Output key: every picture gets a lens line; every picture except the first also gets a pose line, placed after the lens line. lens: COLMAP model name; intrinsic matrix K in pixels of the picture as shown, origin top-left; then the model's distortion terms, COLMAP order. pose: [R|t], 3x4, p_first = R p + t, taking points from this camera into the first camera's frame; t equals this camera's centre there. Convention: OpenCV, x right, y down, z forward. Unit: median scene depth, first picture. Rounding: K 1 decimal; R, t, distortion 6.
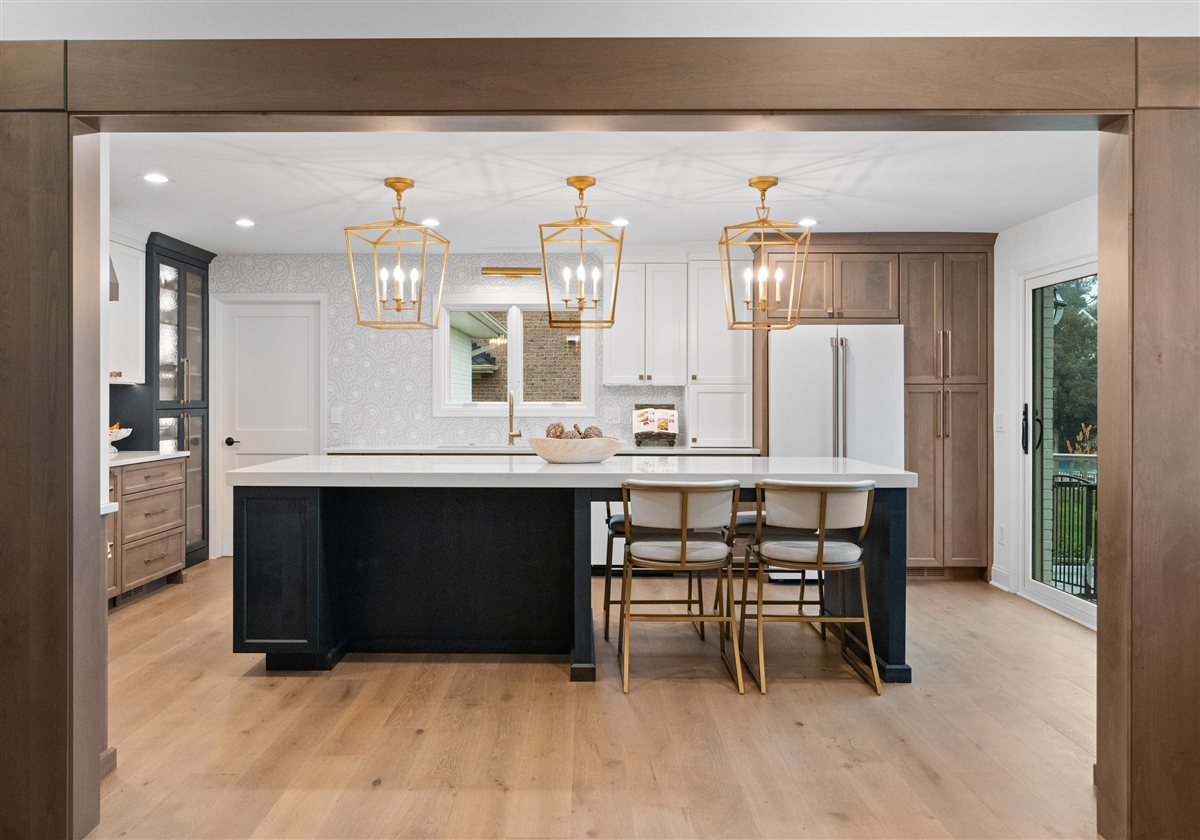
lens RADIAL K [[843.4, 0, 573.5], [0, 843.4, 403.4], [0, 0, 1]] dist [0.003658, 0.000105]
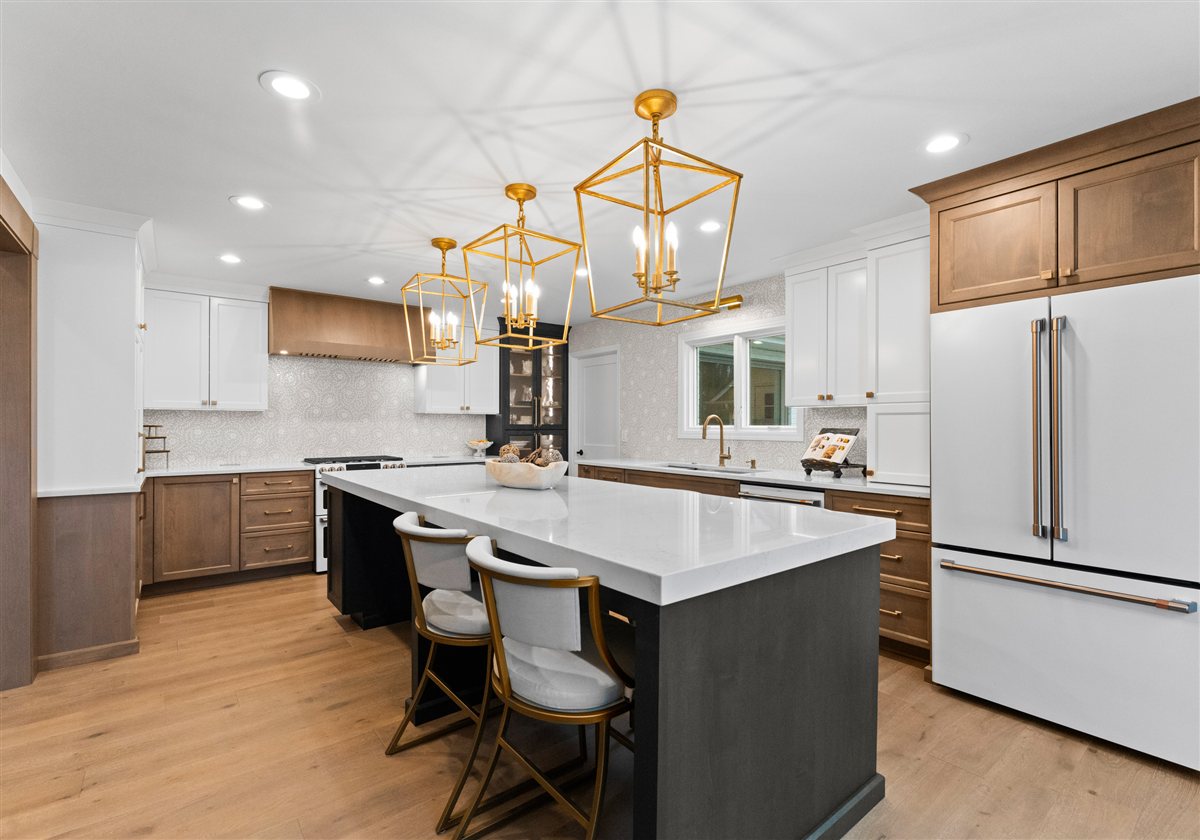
lens RADIAL K [[537.3, 0, 609.1], [0, 537.3, 425.6], [0, 0, 1]] dist [-0.005020, -0.000110]
pose [[0.644468, 0.000151, -0.764631, 0.376710], [-0.004221, 0.999985, -0.003360, 0.001279], [0.764620, 0.005393, 0.644459, 0.483510]]
